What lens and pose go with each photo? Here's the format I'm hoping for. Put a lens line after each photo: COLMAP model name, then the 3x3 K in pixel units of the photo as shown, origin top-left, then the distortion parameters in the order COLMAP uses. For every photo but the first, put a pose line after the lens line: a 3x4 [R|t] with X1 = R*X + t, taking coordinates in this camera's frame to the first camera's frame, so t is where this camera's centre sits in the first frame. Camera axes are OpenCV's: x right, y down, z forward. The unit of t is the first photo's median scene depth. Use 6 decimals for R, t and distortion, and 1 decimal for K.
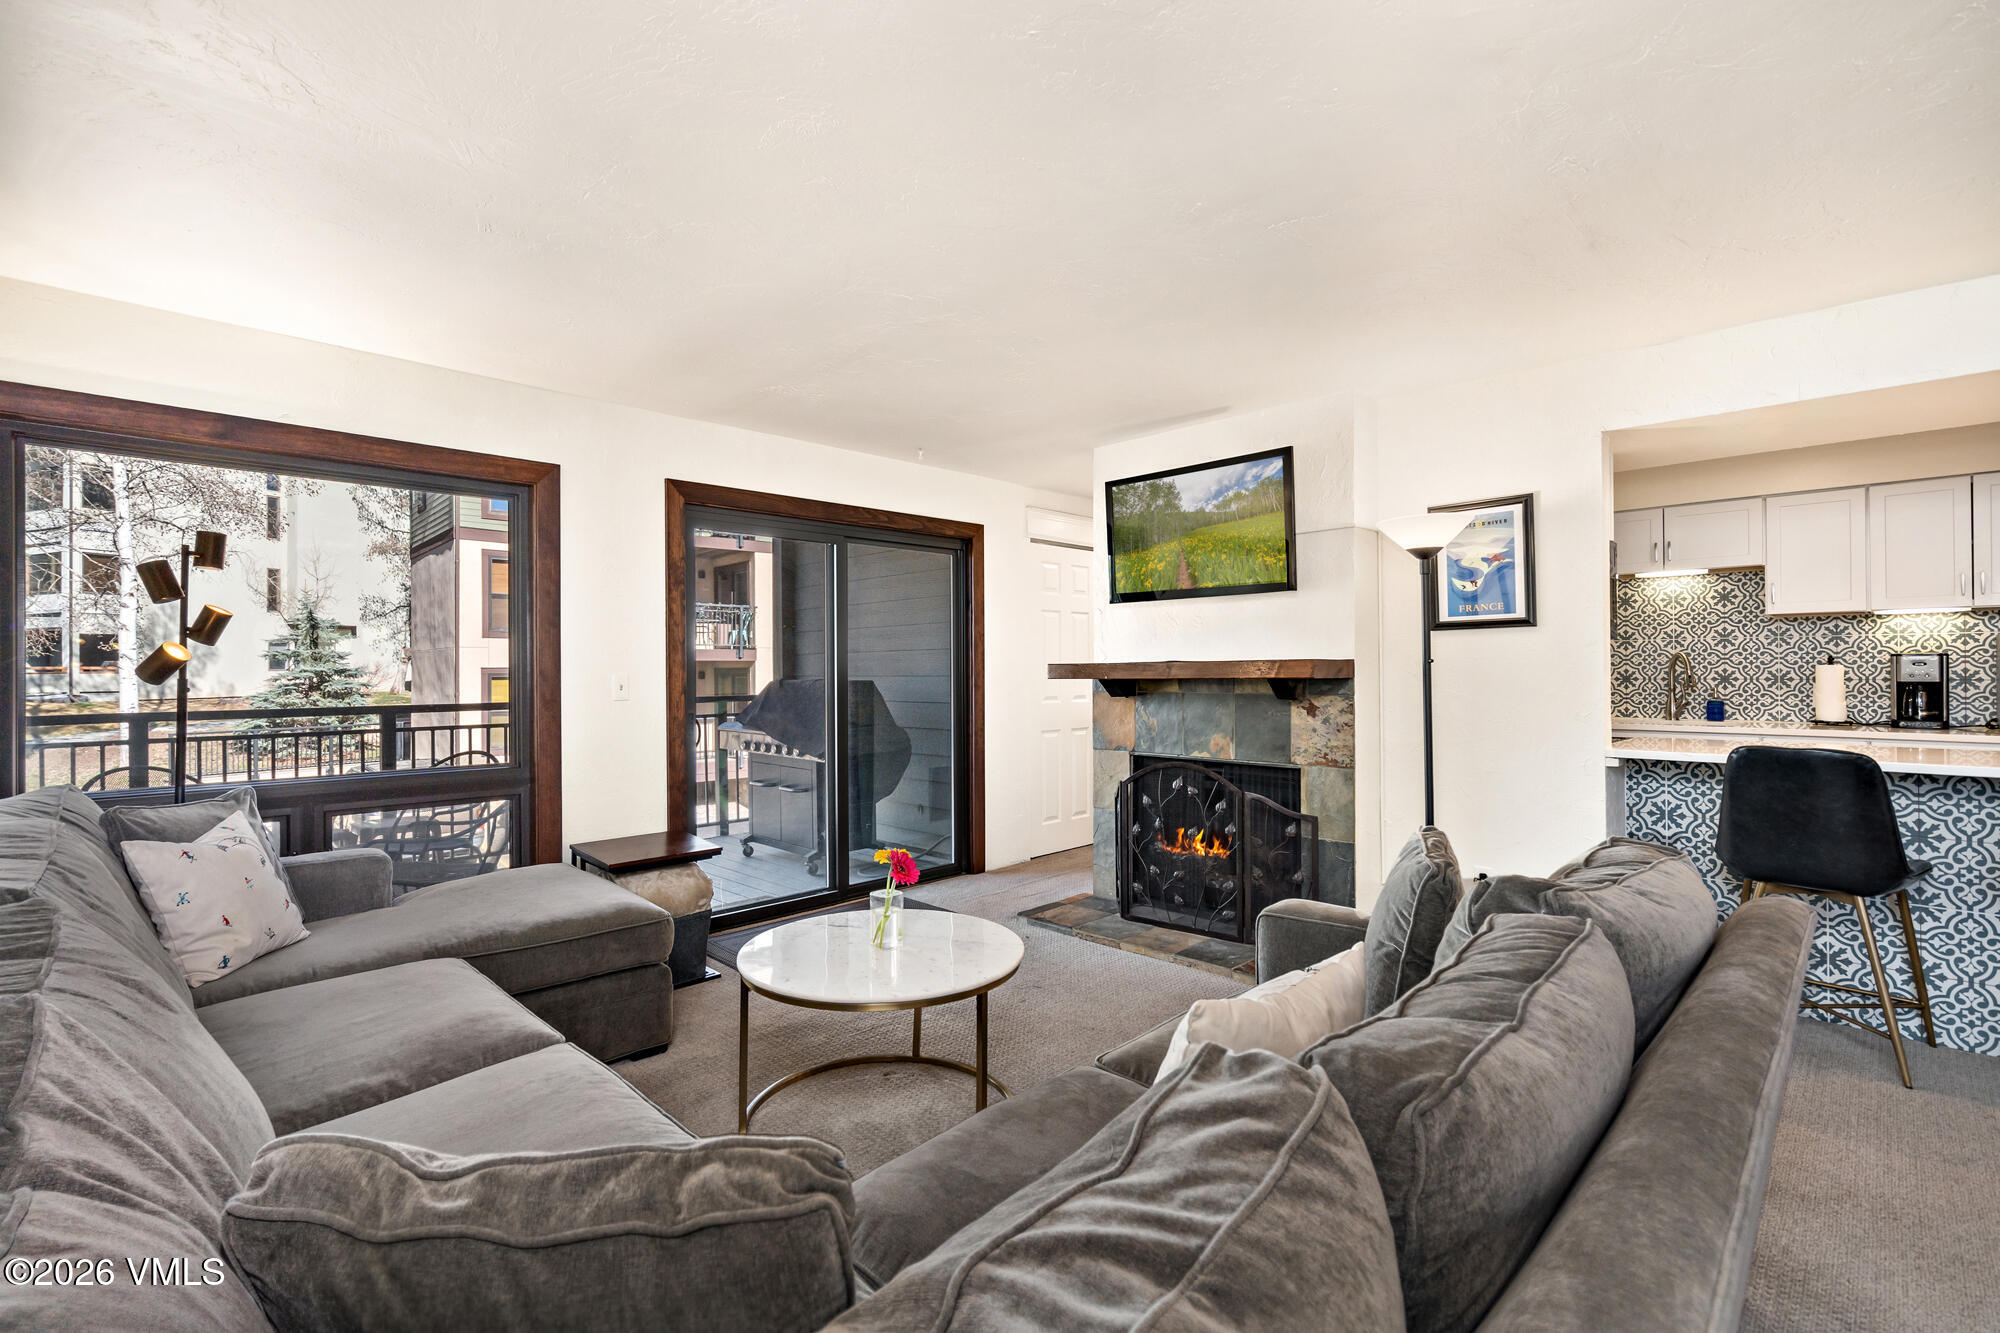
lens RADIAL K [[900.6, 0, 1002.2], [0, 900.6, 664.3], [0, 0, 1]] dist [-0.010049, 0.002337]
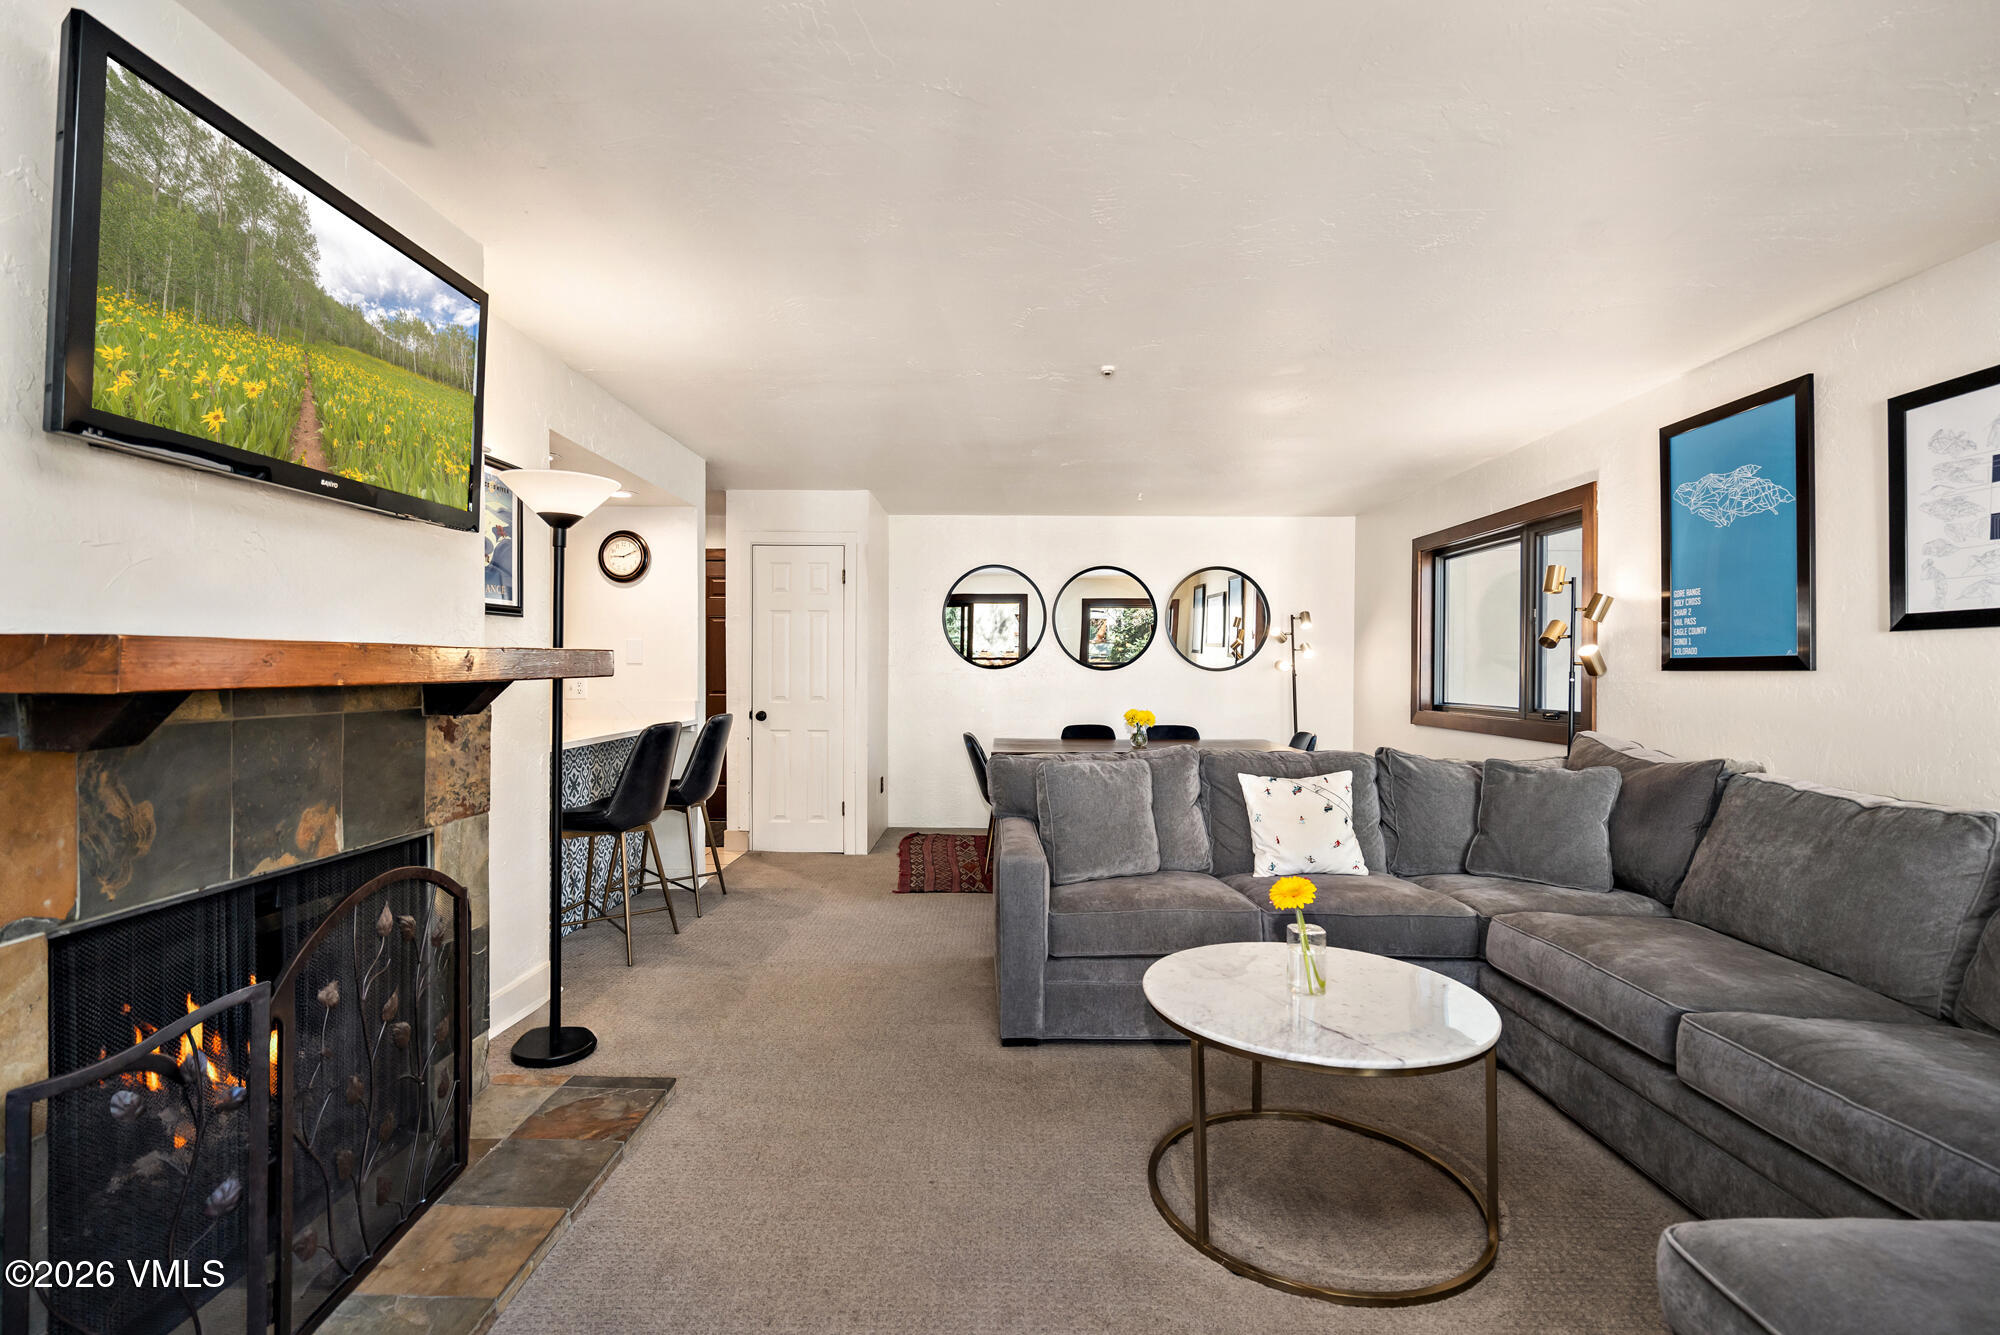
lens RADIAL K [[900.6, 0, 979.9], [0, 900.6, 669.1], [0, 0, 1]] dist [-0.010049, 0.002337]
pose [[-0.675773, -0.000258, 0.737110, -0.331453], [-0.005658, 0.999972, -0.004837, 0.009387], [-0.737088, -0.007440, -0.675755, 1.098352]]
